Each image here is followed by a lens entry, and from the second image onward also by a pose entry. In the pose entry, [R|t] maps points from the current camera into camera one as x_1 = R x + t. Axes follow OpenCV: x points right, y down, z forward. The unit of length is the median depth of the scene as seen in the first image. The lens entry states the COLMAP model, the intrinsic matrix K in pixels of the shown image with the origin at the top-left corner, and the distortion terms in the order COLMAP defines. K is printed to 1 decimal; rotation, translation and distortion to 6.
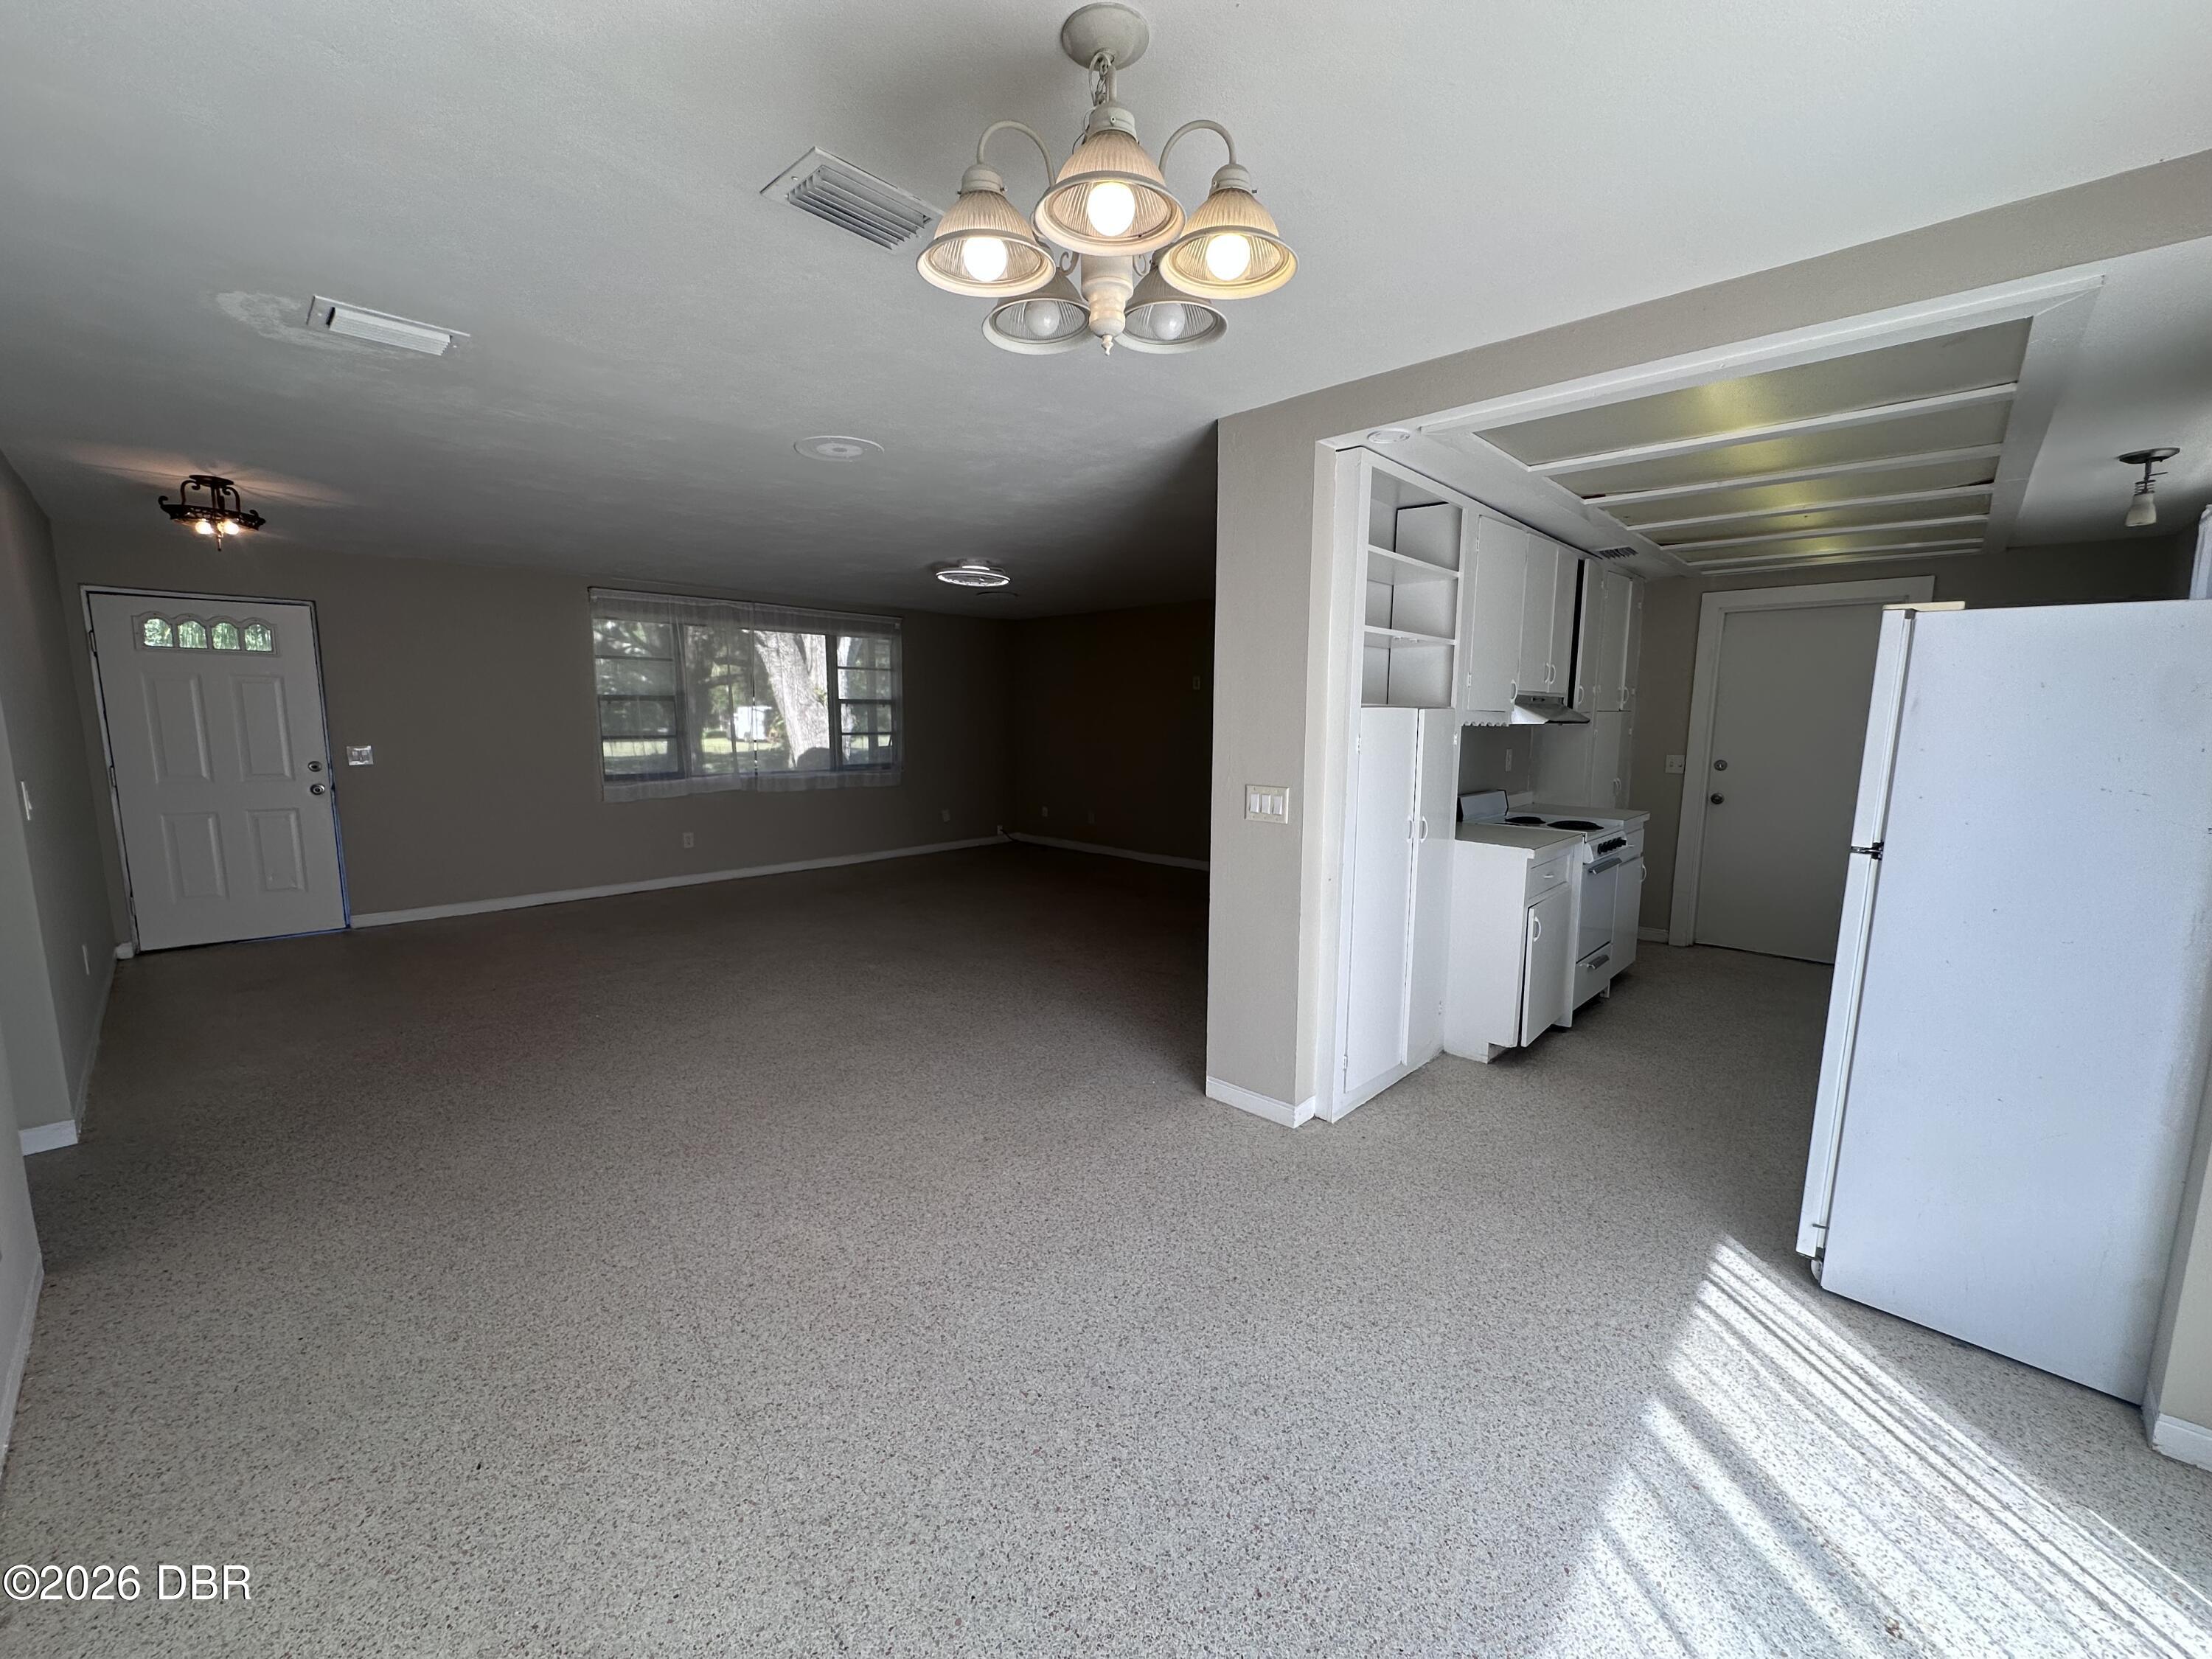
lens RADIAL K [[879.3, 0, 1106.0], [0, 879.3, 829.5], [0, 0, 1]] dist [-0.006596, 0.001372]
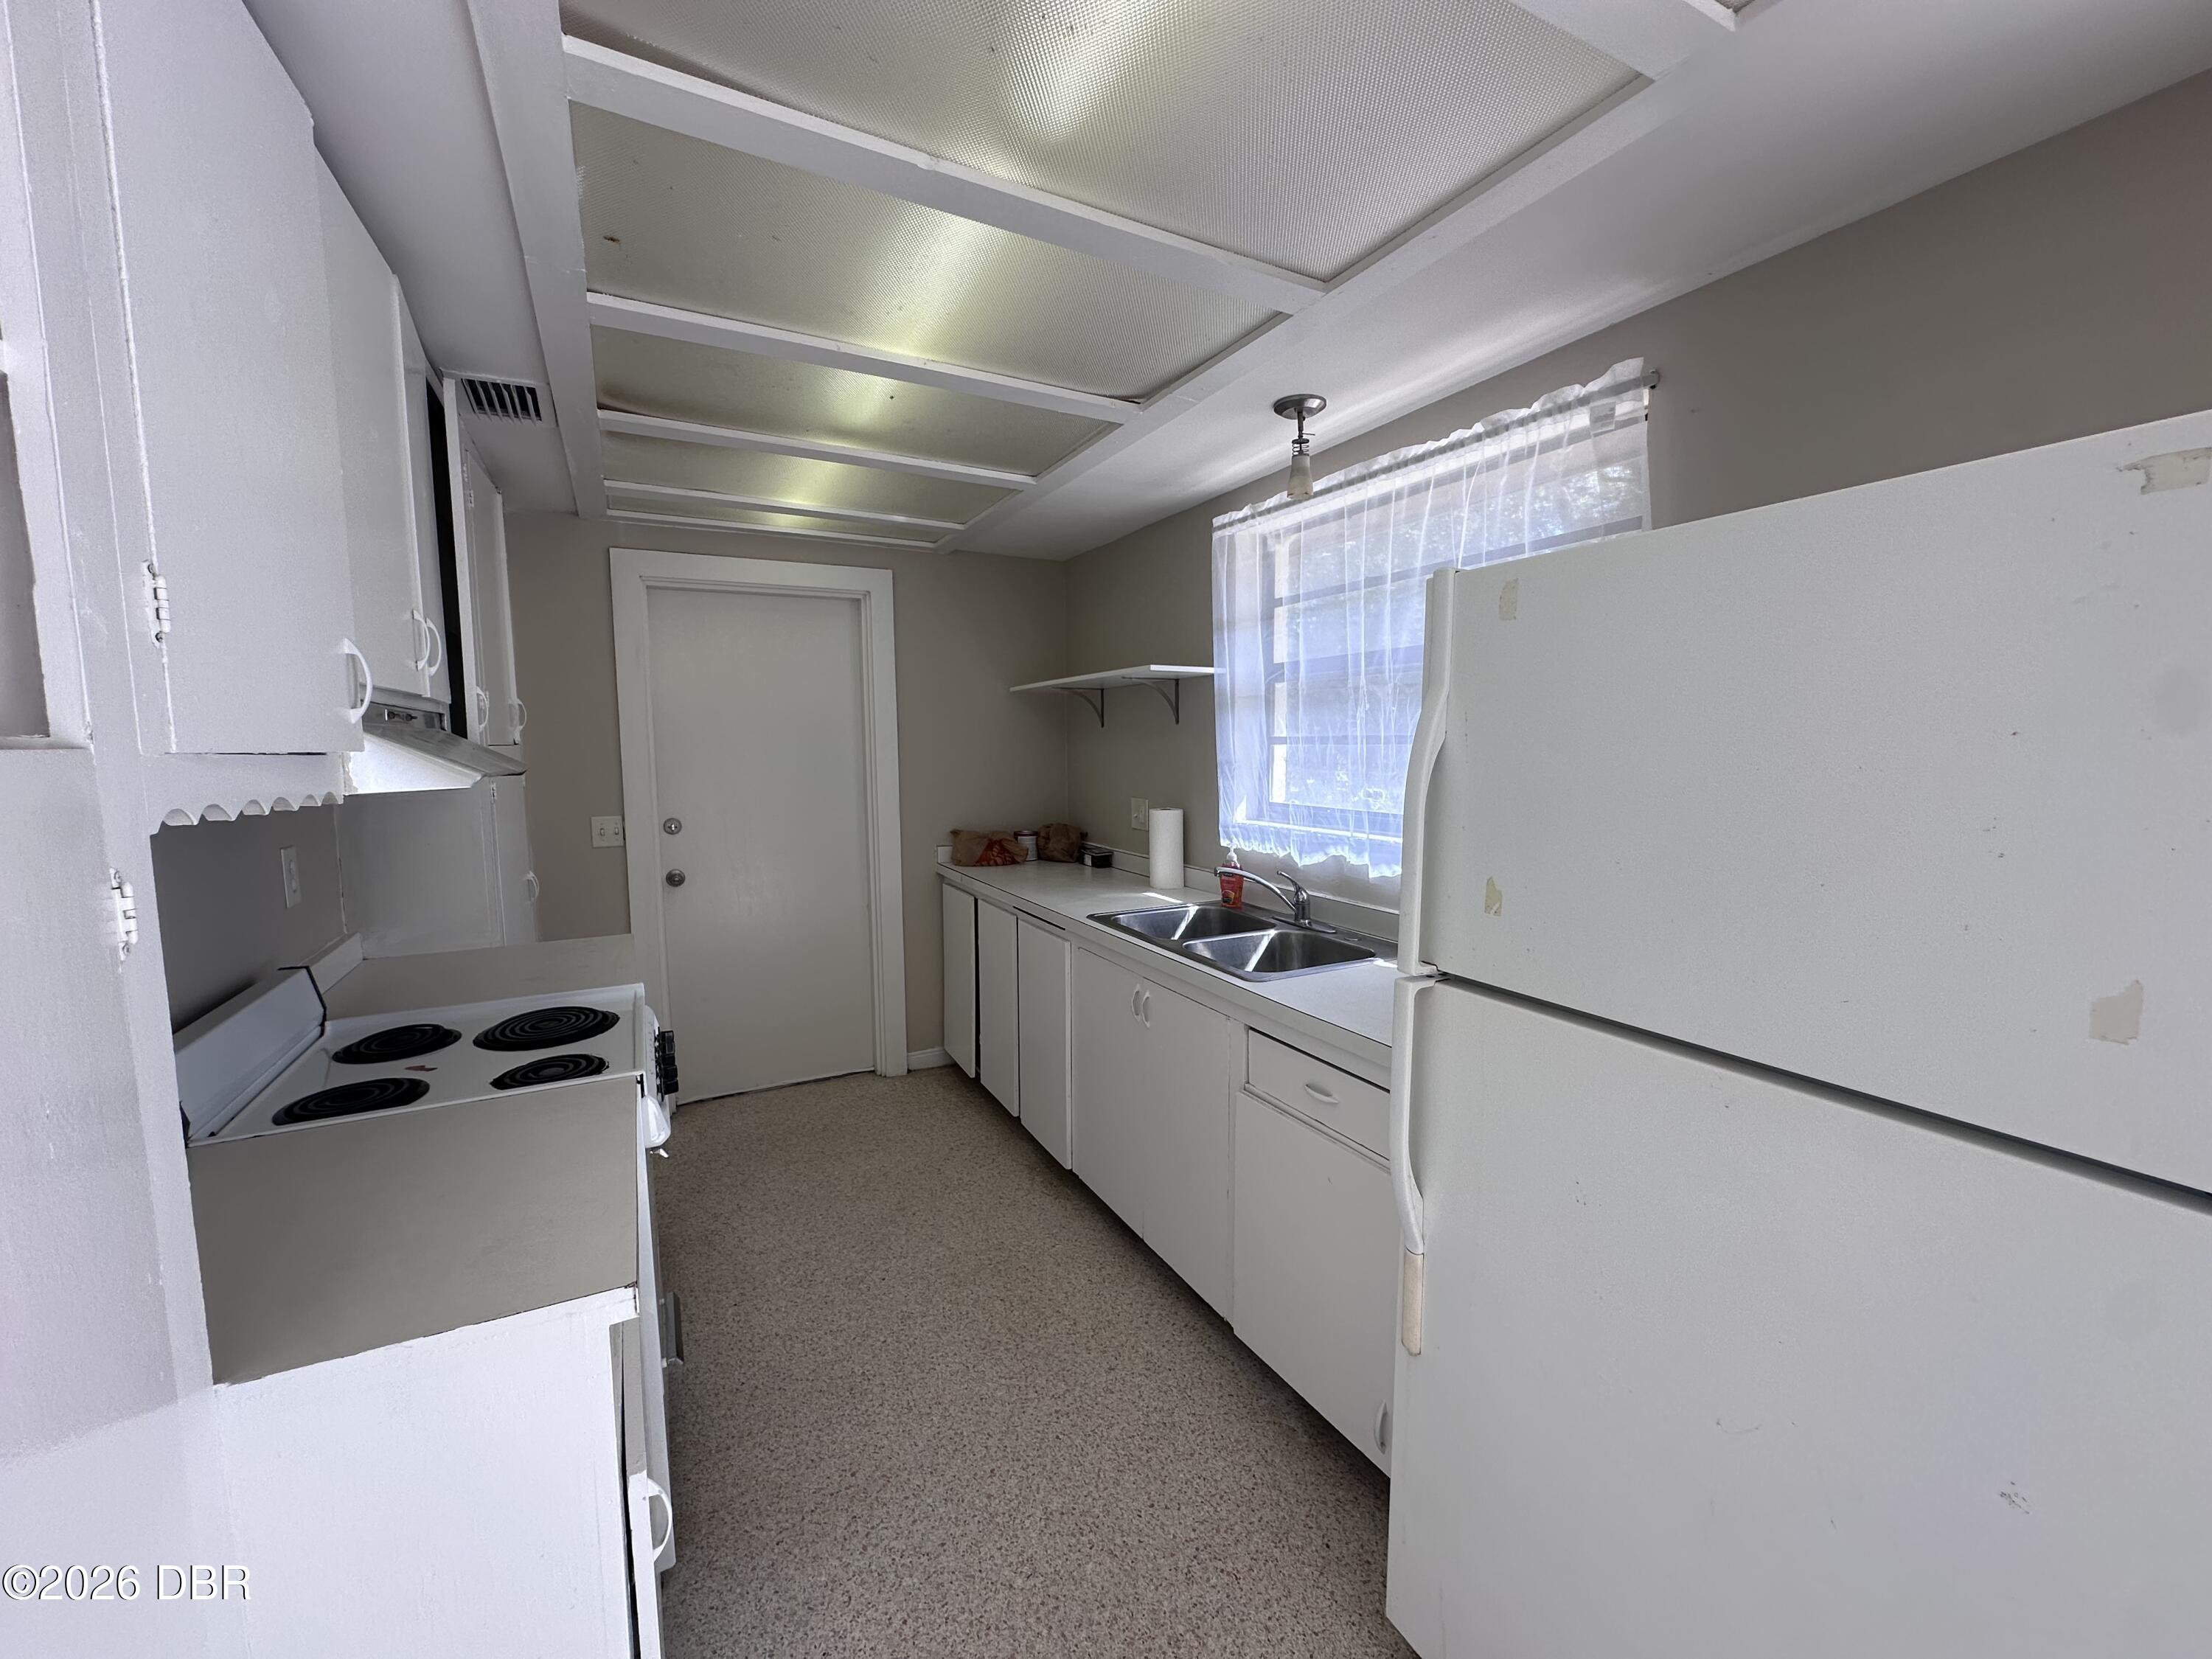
lens RADIAL K [[879.3, 0, 1106.0], [0, 879.3, 829.5], [0, 0, 1]] dist [-0.006596, 0.001372]
pose [[0.312039, -0.103035, 0.944466, 0.256882], [0.133958, 0.988942, 0.063629, -0.092036], [-0.940578, 0.106664, 0.322391, 0.658250]]
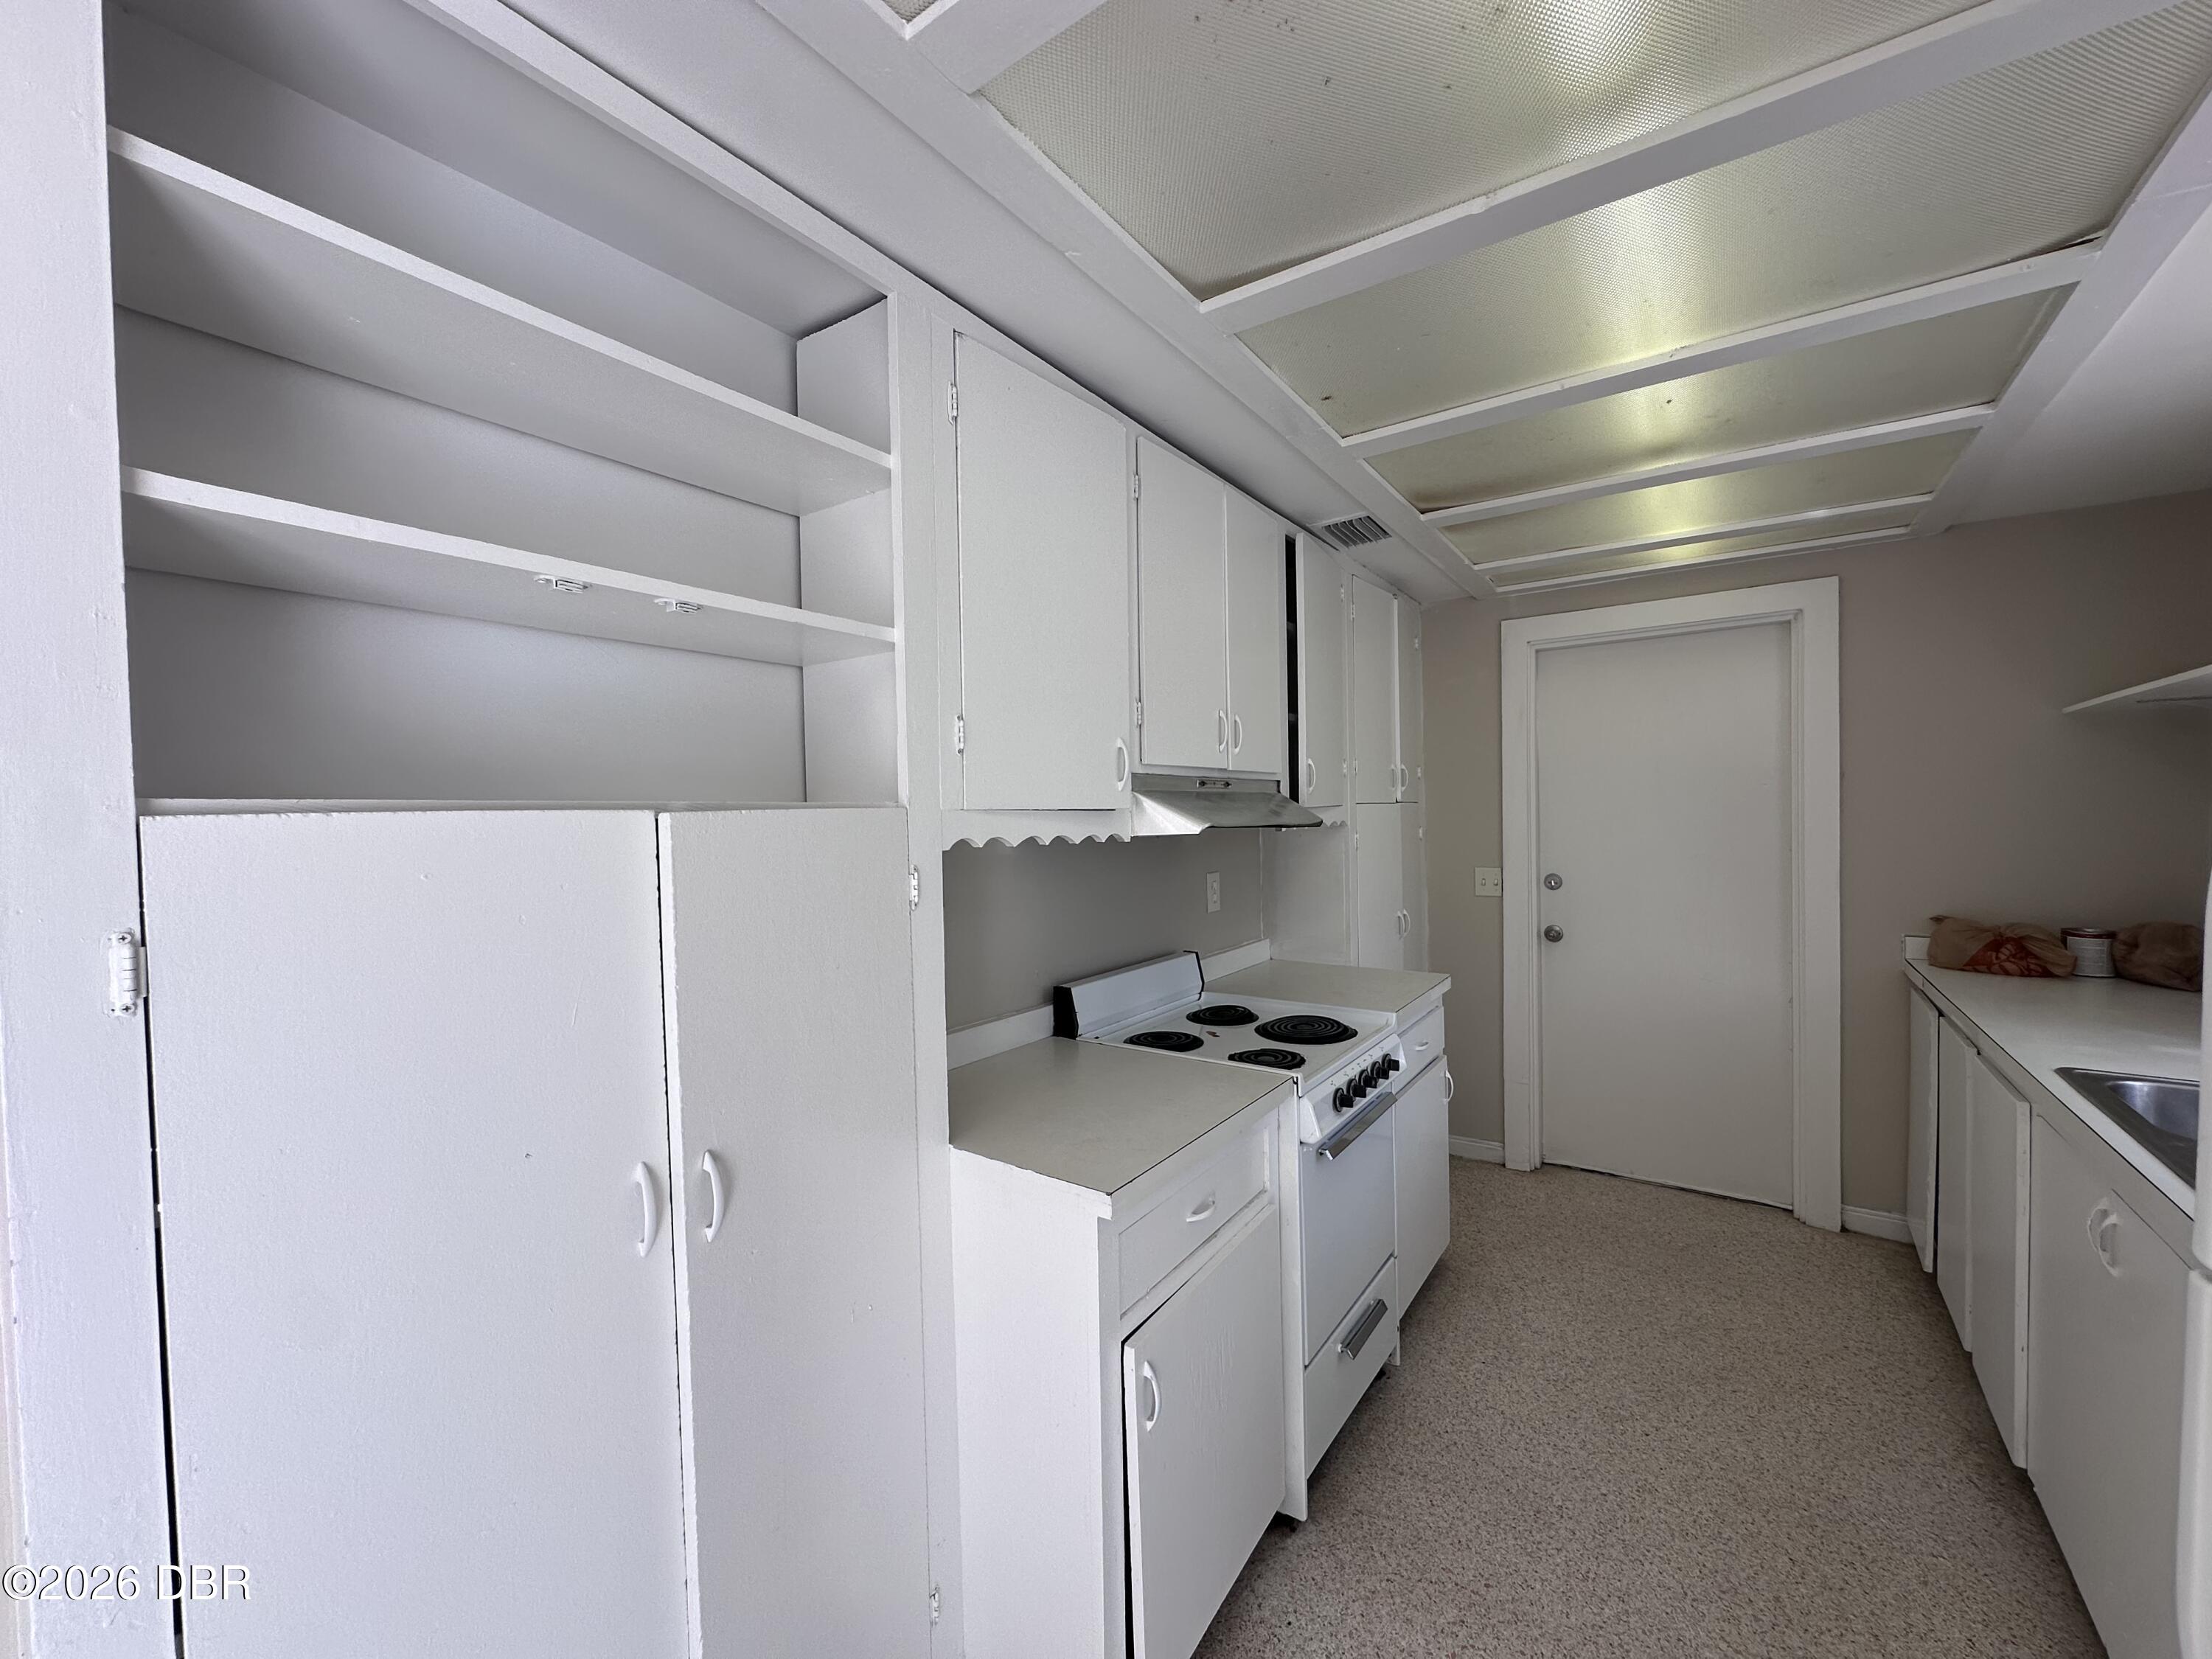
lens RADIAL K [[879.3, 0, 1106.0], [0, 879.3, 829.5], [0, 0, 1]] dist [-0.006596, 0.001372]
pose [[0.988694, -0.027010, 0.147492, 0.373226], [0.043634, 0.992899, -0.110666, -0.072126], [-0.143455, 0.115850, 0.982853, 0.540710]]
